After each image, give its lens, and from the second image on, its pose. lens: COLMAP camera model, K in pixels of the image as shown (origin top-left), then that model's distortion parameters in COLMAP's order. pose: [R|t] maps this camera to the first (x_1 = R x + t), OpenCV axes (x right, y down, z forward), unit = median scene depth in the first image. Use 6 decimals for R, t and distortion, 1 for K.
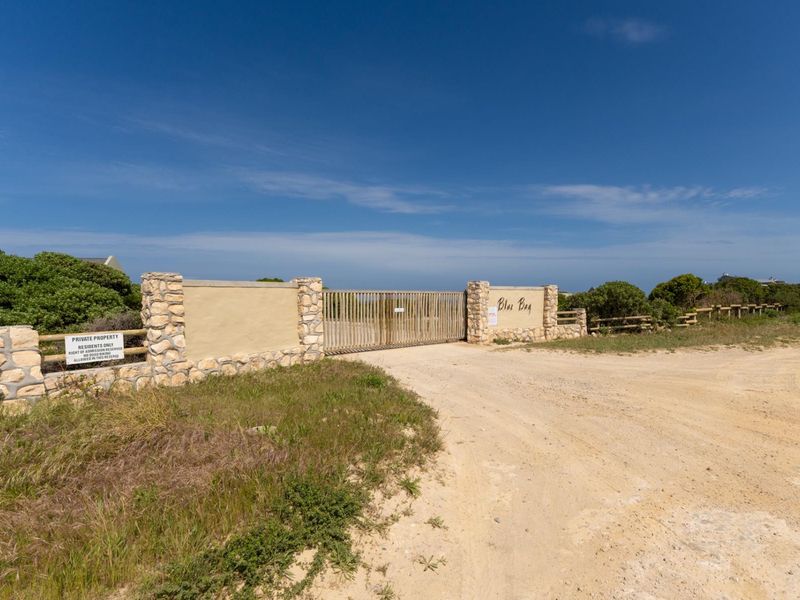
lens RADIAL K [[572.1, 0, 397.5], [0, 572.1, 340.7], [0, 0, 1]] dist [-0.008709, -0.001626]
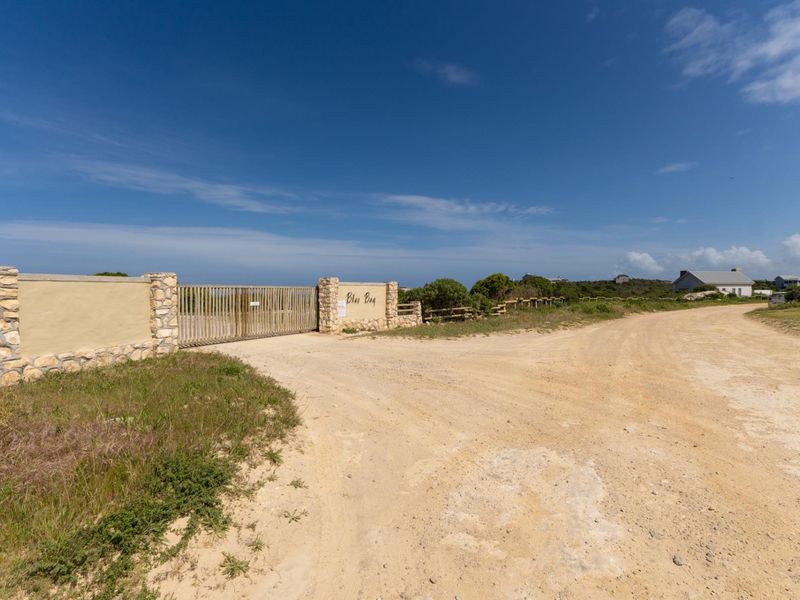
lens RADIAL K [[531.8, 0, 435.1], [0, 531.8, 298.8], [0, 0, 1]] dist [0.021475, -0.003839]
pose [[0.942622, -0.004226, 0.333836, -0.012012], [0.025108, 0.997986, -0.058261, 0.004175], [-0.332917, 0.063300, 0.940829, -0.057456]]
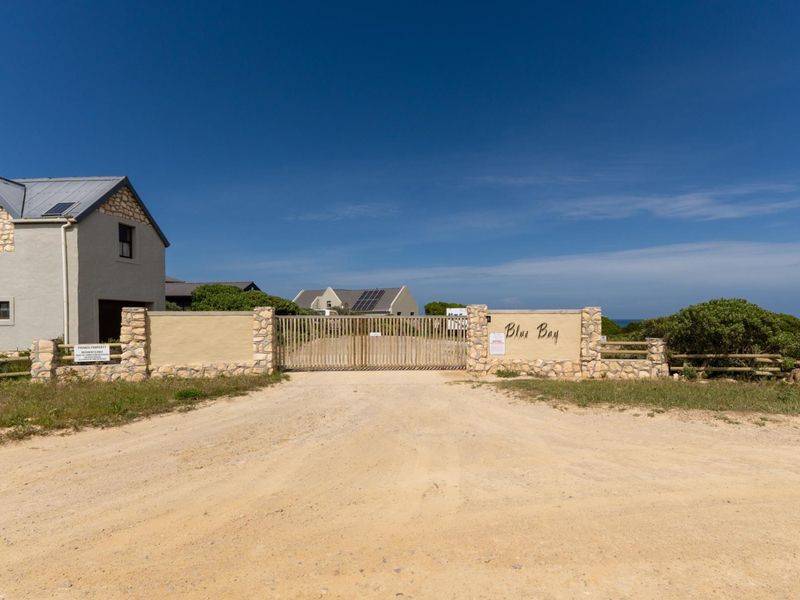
lens RADIAL K [[496.5, 0, 400.0], [0, 496.5, 300.0], [0, 0, 1]] dist [0.001282, -0.000825]
pose [[0.660217, -0.020696, -0.750789, 0.757433], [-0.053394, 0.995798, -0.074403, -0.053383], [0.749174, 0.089210, 0.656338, 0.450049]]
